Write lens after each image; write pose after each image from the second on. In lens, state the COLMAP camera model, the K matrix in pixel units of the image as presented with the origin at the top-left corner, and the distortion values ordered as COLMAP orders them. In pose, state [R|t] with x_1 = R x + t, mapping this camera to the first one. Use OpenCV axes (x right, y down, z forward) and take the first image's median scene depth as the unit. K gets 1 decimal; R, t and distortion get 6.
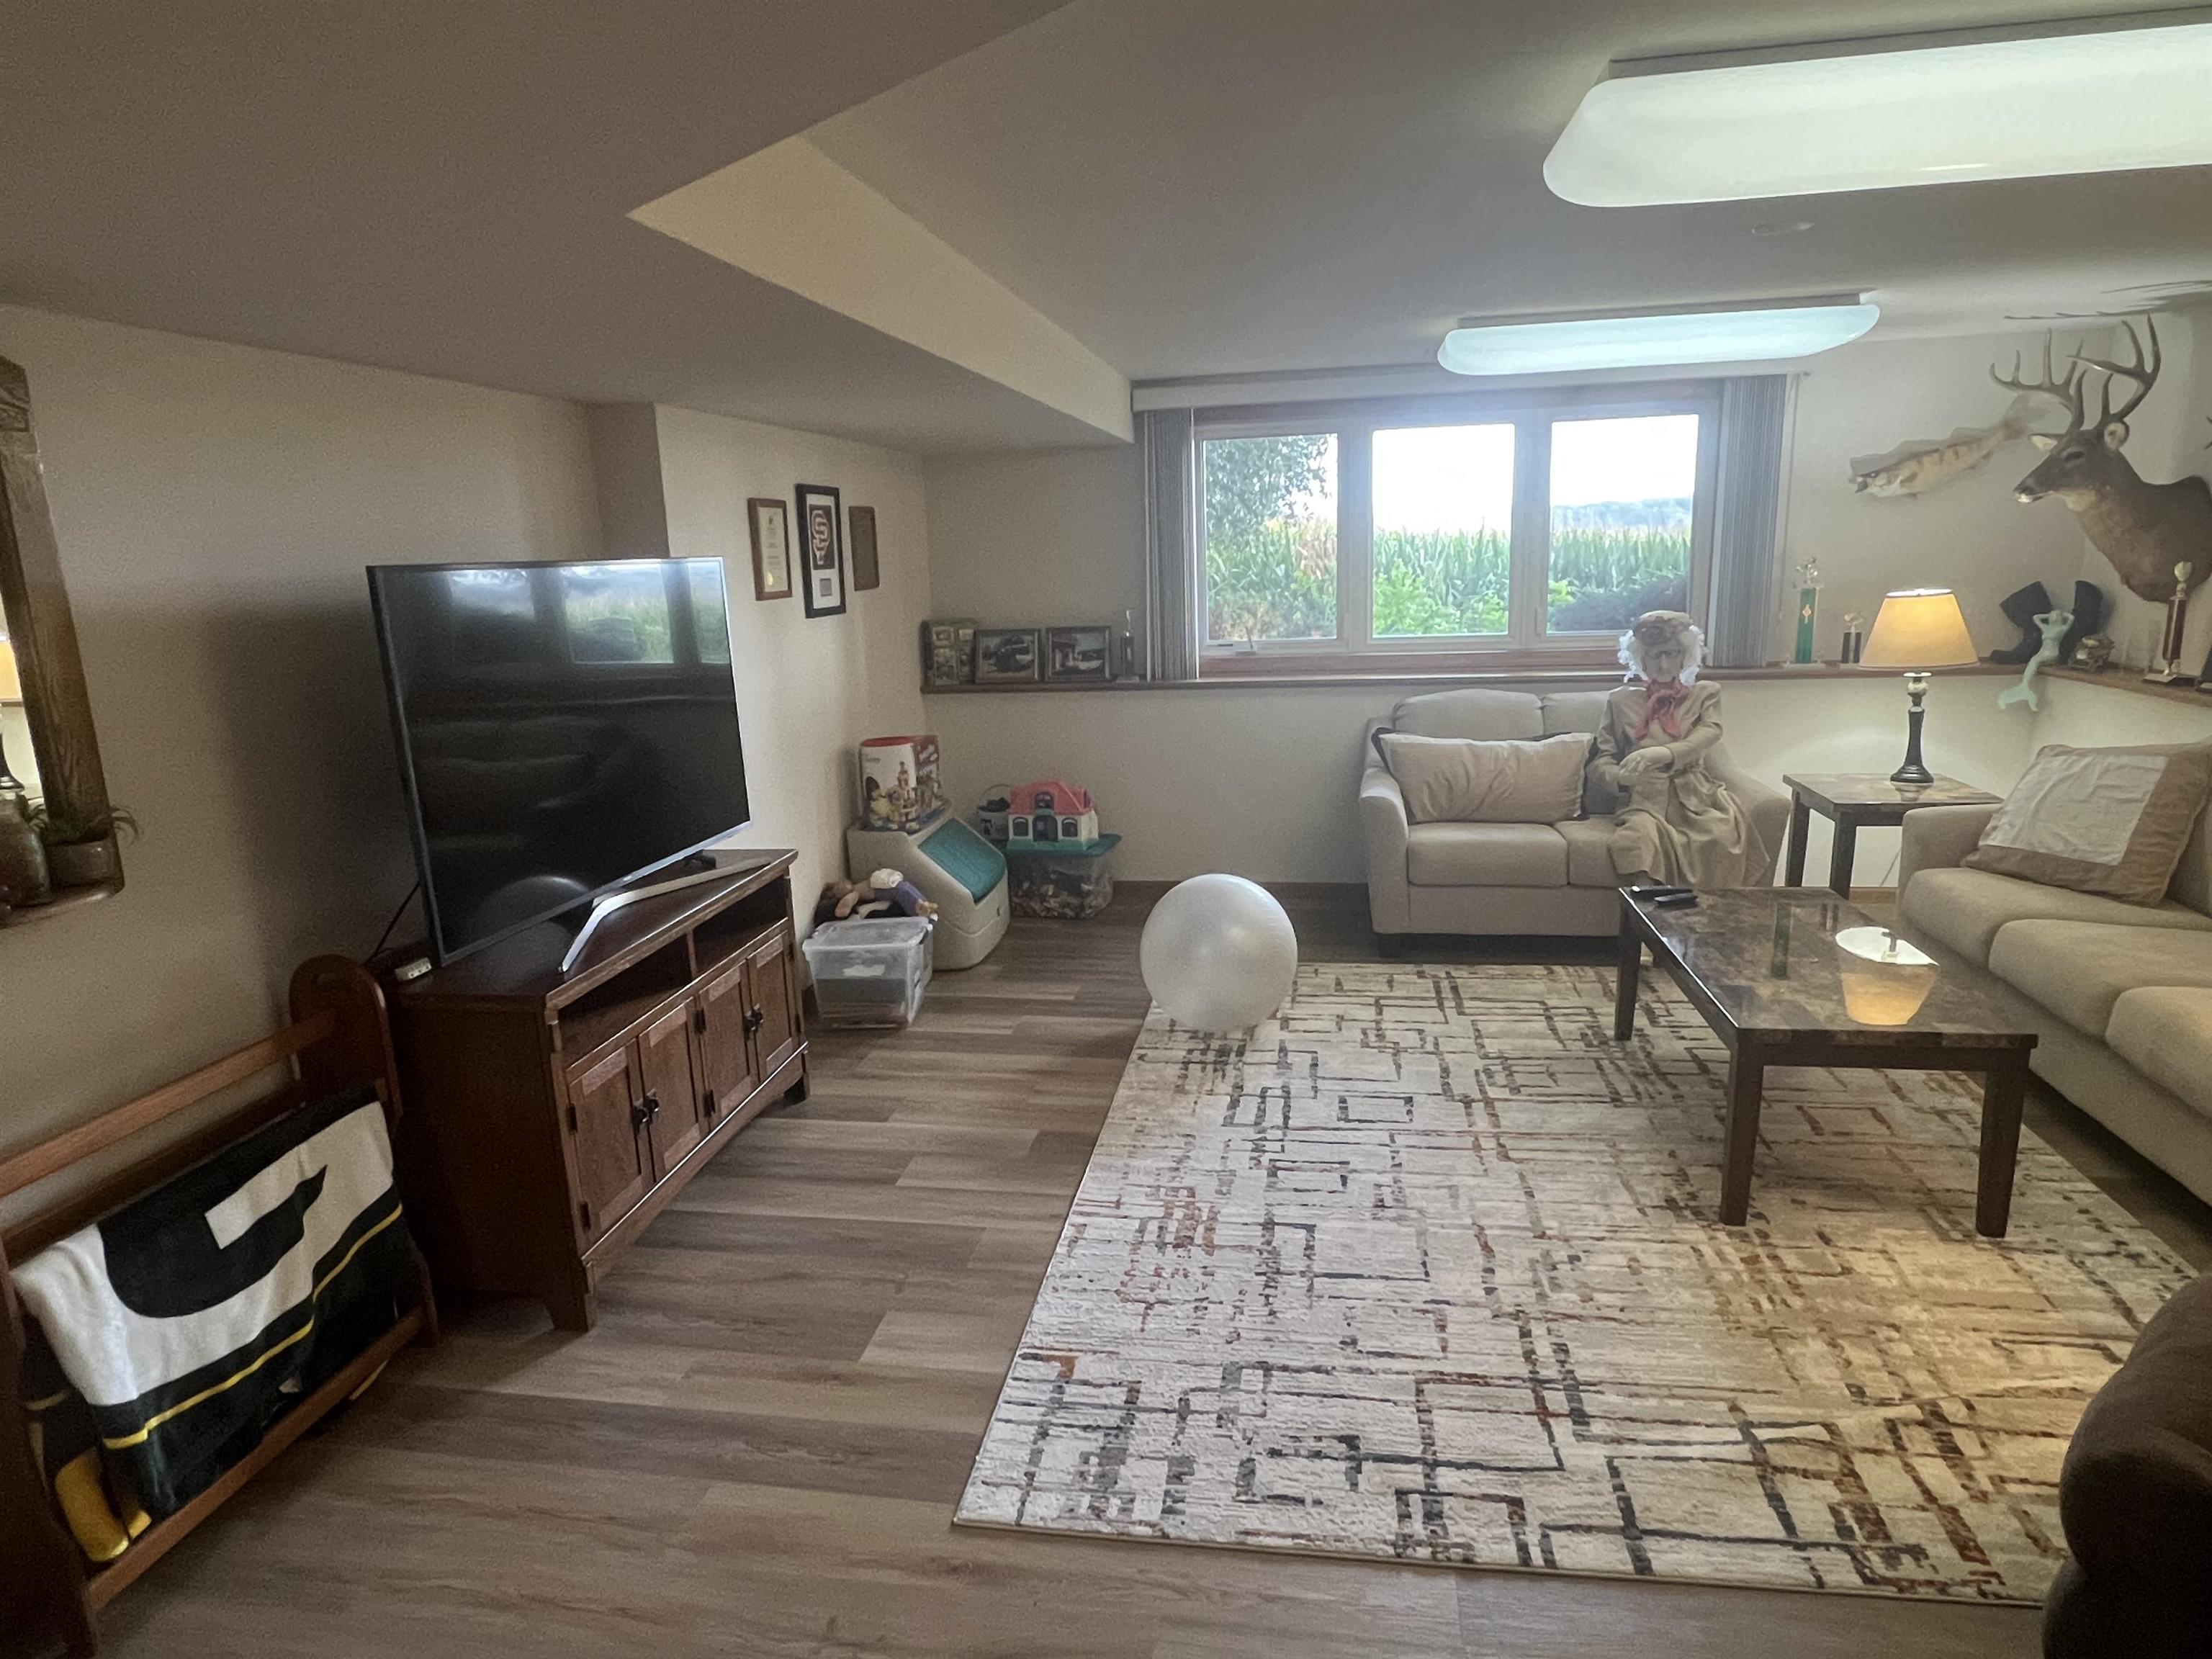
lens RADIAL K [[1307.0, 0, 1111.9], [0, 1307.0, 841.9], [0, 0, 1]] dist [0.002833, -0.002233]
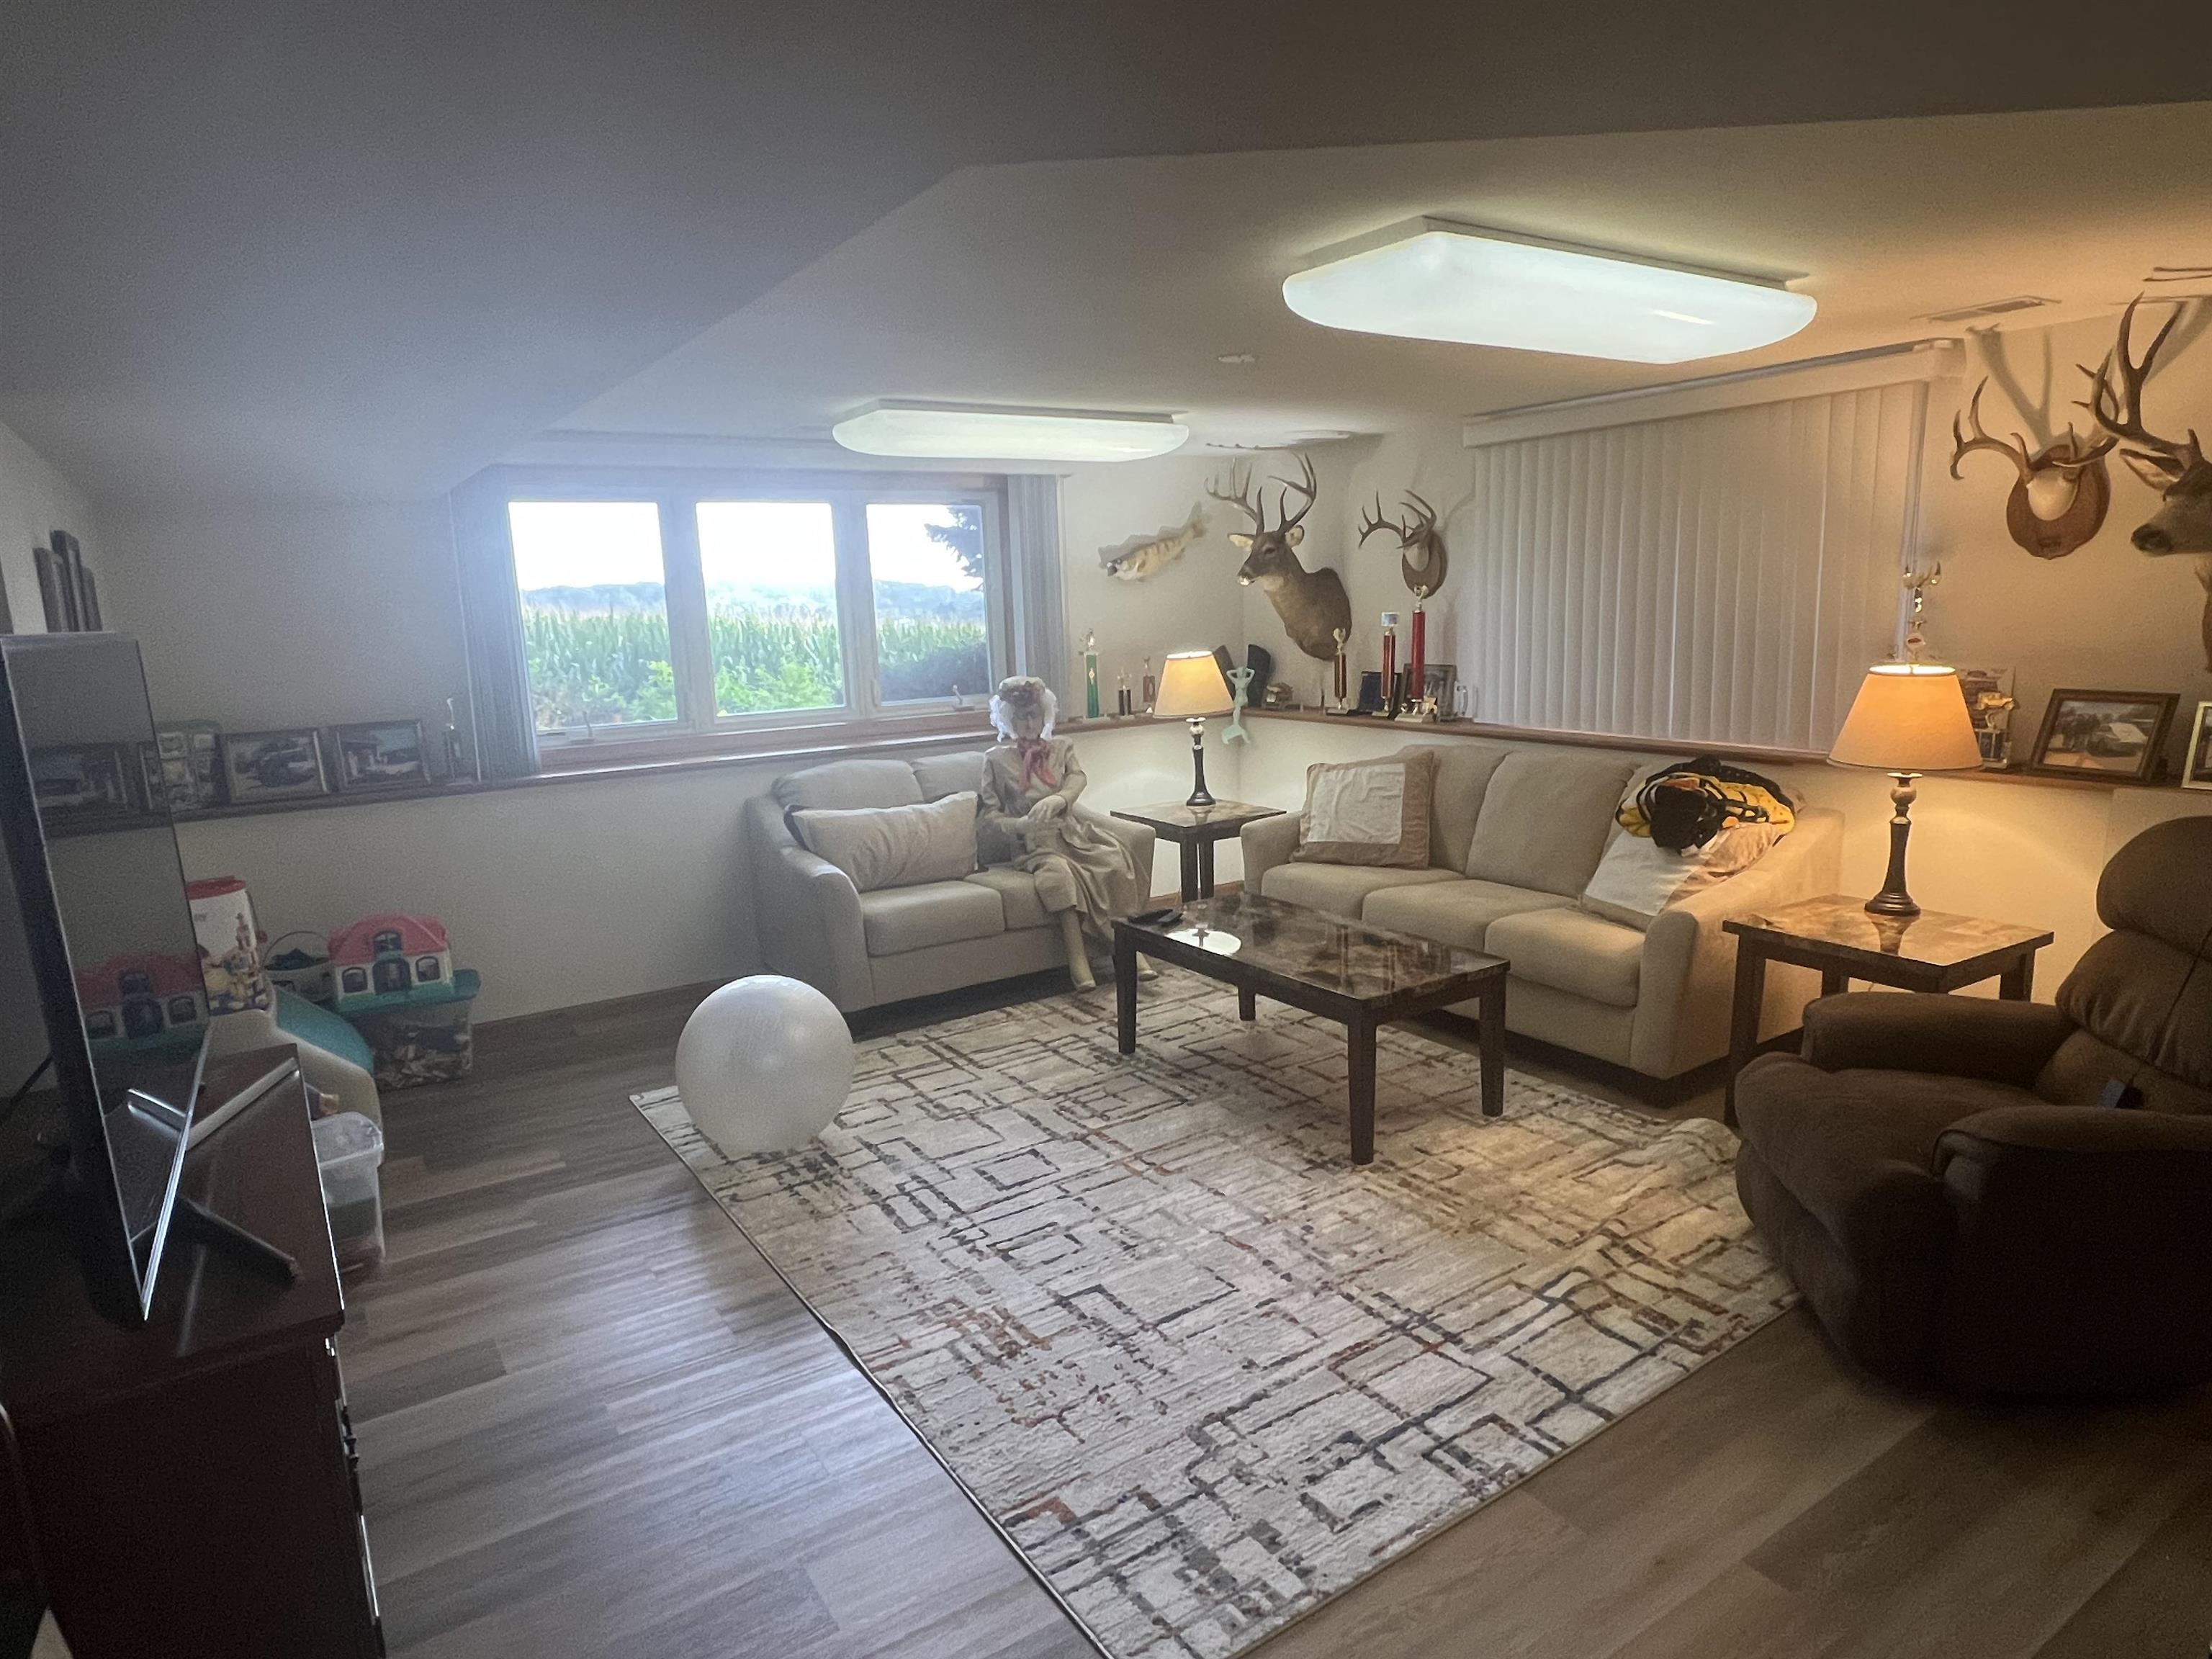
lens RADIAL K [[1307.0, 0, 1111.9], [0, 1307.0, 841.9], [0, 0, 1]] dist [0.002833, -0.002233]
pose [[0.730577, -0.117100, 0.672715, -0.333053], [0.158762, 0.987317, -0.000555, -0.027188], [-0.664118, 0.107207, 0.739902, 0.156382]]
